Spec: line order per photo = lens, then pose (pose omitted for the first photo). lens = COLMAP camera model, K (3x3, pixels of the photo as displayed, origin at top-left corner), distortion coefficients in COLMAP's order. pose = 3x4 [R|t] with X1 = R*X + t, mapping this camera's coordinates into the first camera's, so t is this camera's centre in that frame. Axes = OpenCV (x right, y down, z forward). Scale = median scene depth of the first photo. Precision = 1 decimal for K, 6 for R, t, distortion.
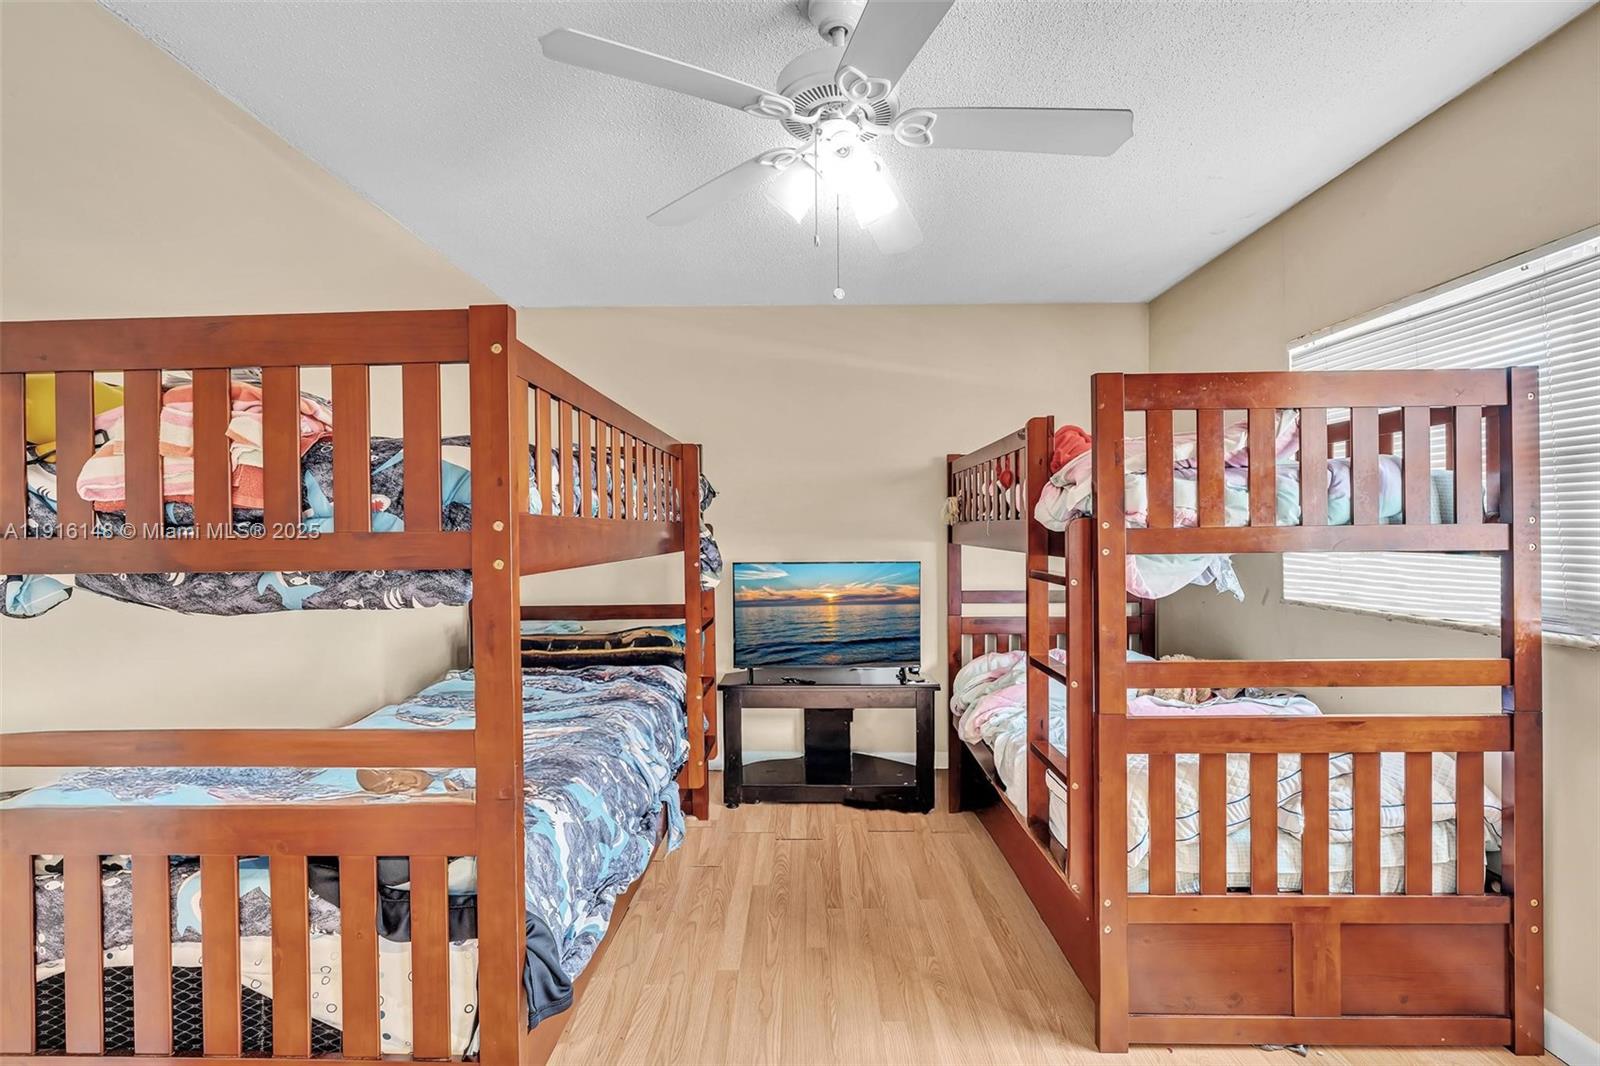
lens RADIAL K [[730.5, 0, 800.4], [0, 730.5, 522.1], [0, 0, 1]] dist [-0.004533, 0.000338]
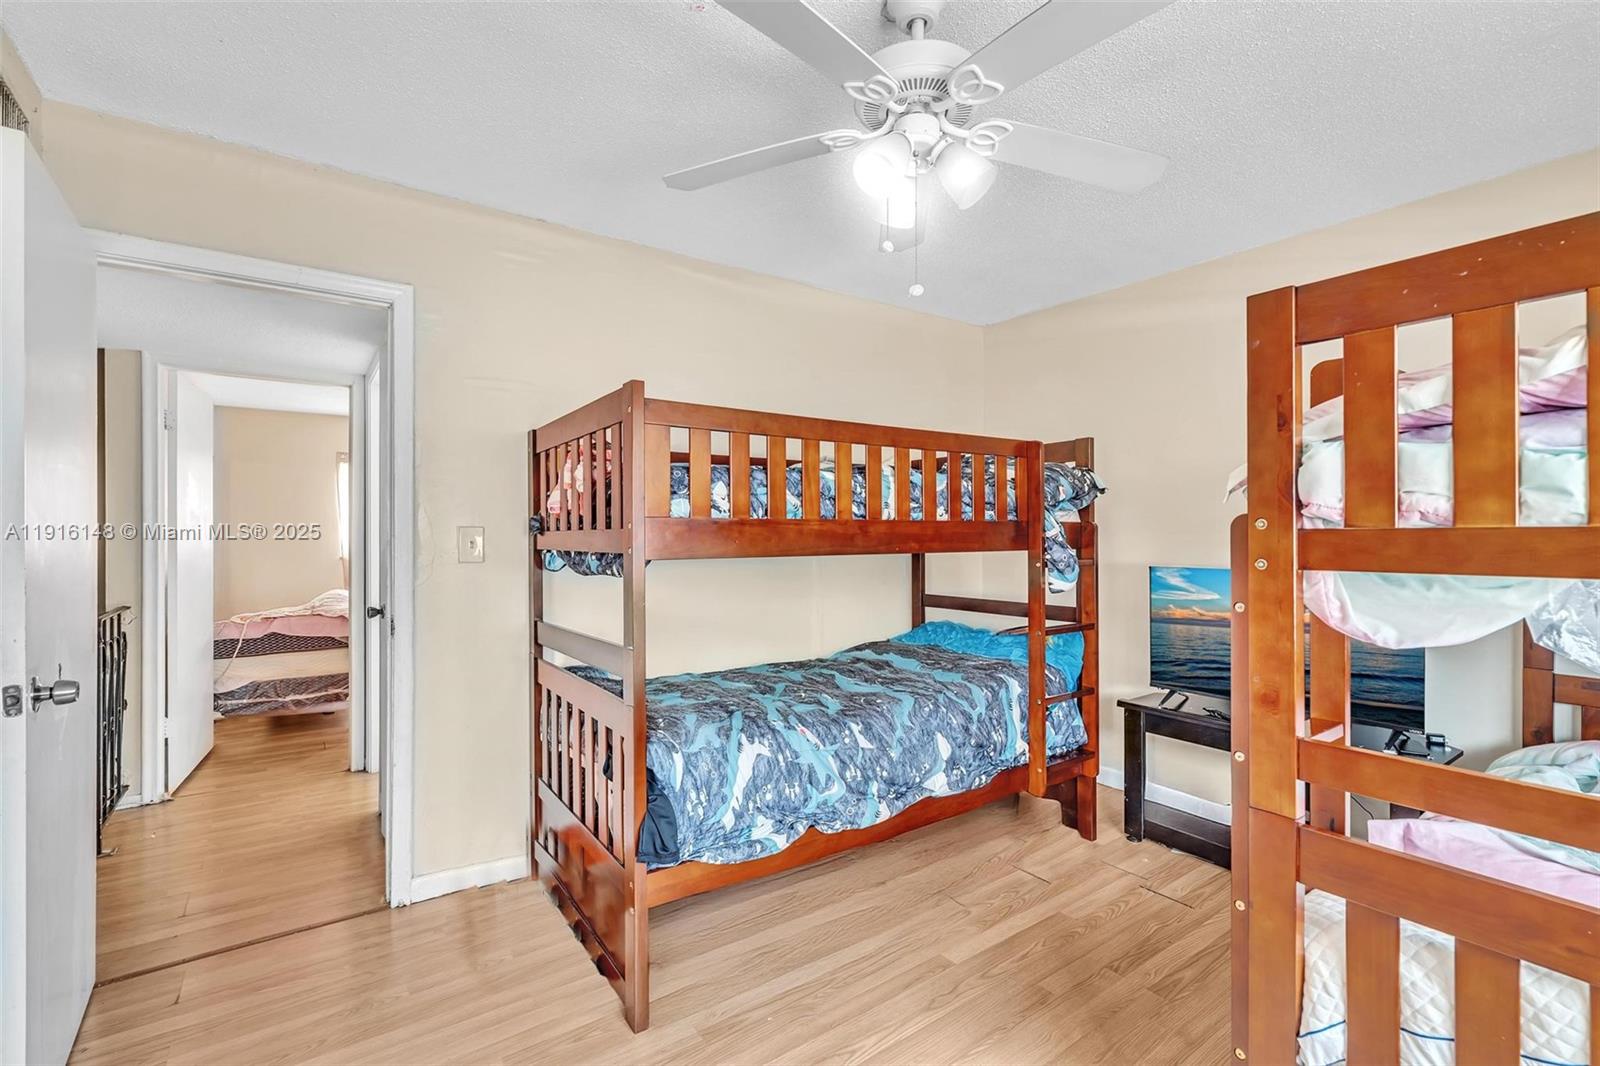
lens RADIAL K [[724.6, 0, 801.8], [0, 724.6, 524.4], [0, 0, 1]] dist [-0.001731, 0.000312]
pose [[0.587037, -0.002033, -0.809557, 0.702403], [0.005555, 0.999983, 0.001517, 0.001169], [0.809541, -0.005388, 0.587039, 0.277789]]
